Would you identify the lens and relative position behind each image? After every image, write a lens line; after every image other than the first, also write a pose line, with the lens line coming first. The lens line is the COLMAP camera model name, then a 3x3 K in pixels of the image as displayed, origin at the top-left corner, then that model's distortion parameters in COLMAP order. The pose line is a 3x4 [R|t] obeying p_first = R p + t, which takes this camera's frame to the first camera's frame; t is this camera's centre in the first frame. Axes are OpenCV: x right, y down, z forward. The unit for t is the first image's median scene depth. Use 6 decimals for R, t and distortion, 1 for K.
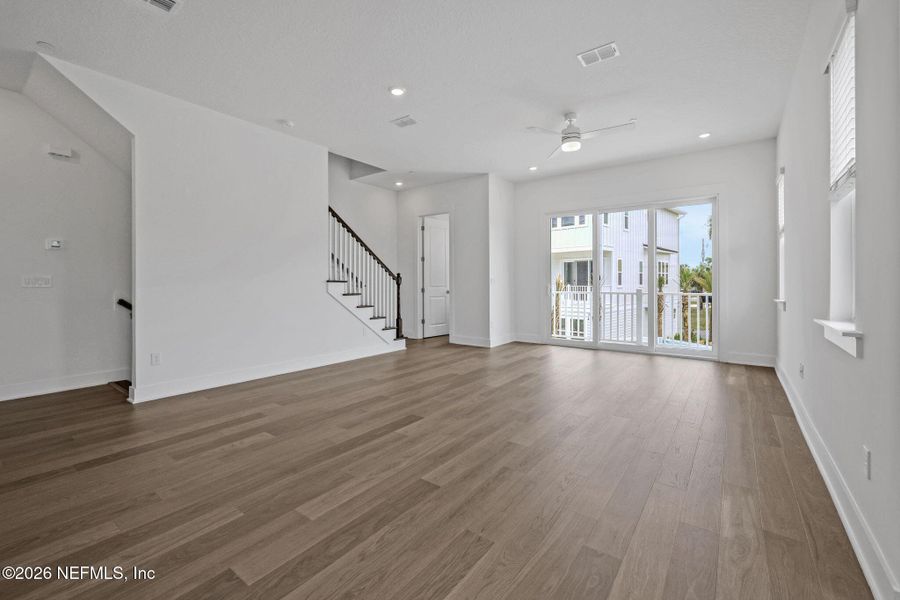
lens RADIAL K [[383.5, 0, 440.5], [0, 383.5, 281.4], [0, 0, 1]] dist [-0.001192, 0.000269]
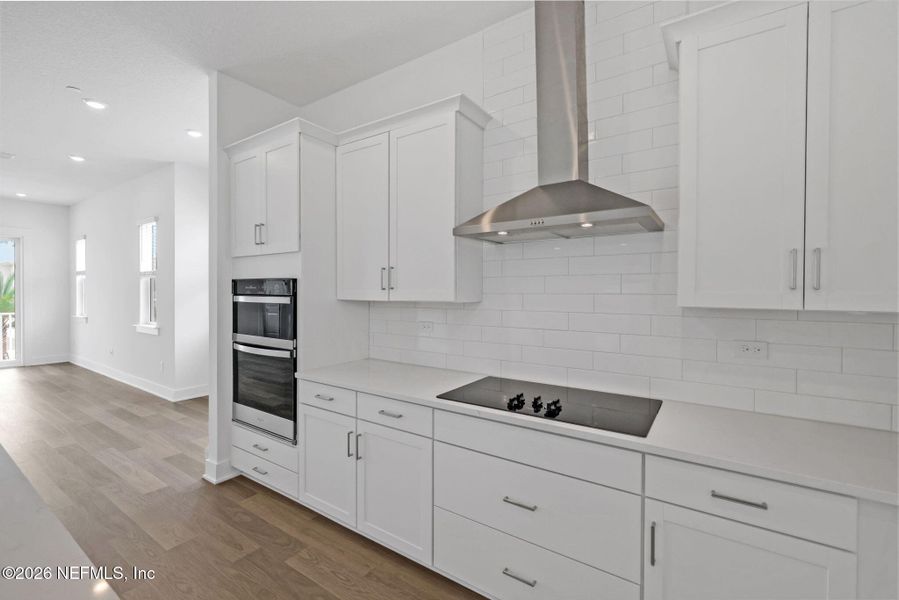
lens RADIAL K [[389.7, 0, 449.5], [0, 389.7, 295.8], [0, 0, 1]] dist [0.000736, 0.000188]
pose [[-0.060422, -0.009774, 0.998125, -0.819956], [-0.008113, 0.999924, 0.009300, -0.064032], [-0.998140, -0.007536, -0.060496, -0.431588]]
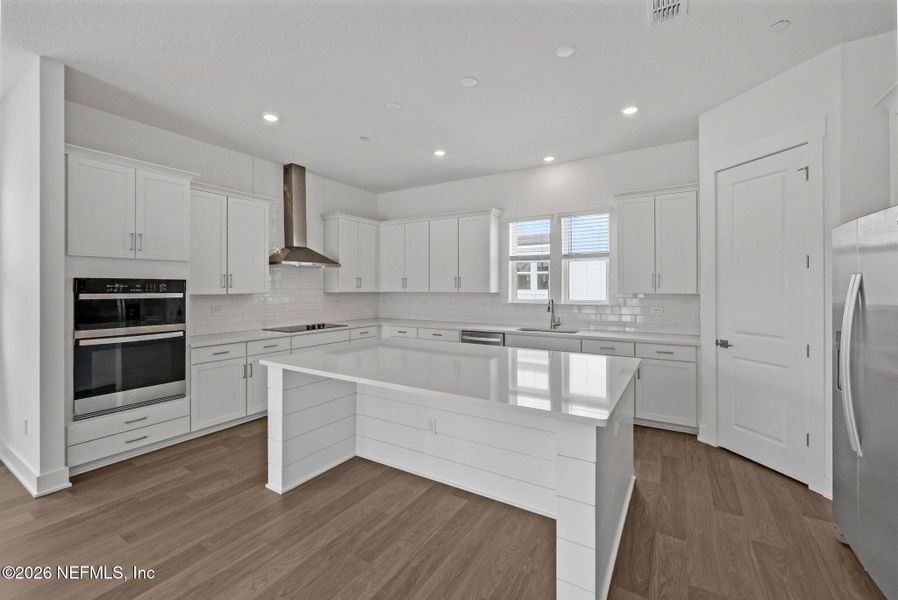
lens RADIAL K [[379.4, 0, 451.4], [0, 379.4, 286.7], [0, 0, 1]] dist [-0.002387, -0.000216]
pose [[-0.993202, 0.003936, -0.116339, -0.700943], [0.004564, 0.999976, -0.005134, -0.061509], [0.116316, -0.005630, -0.993196, 0.589392]]
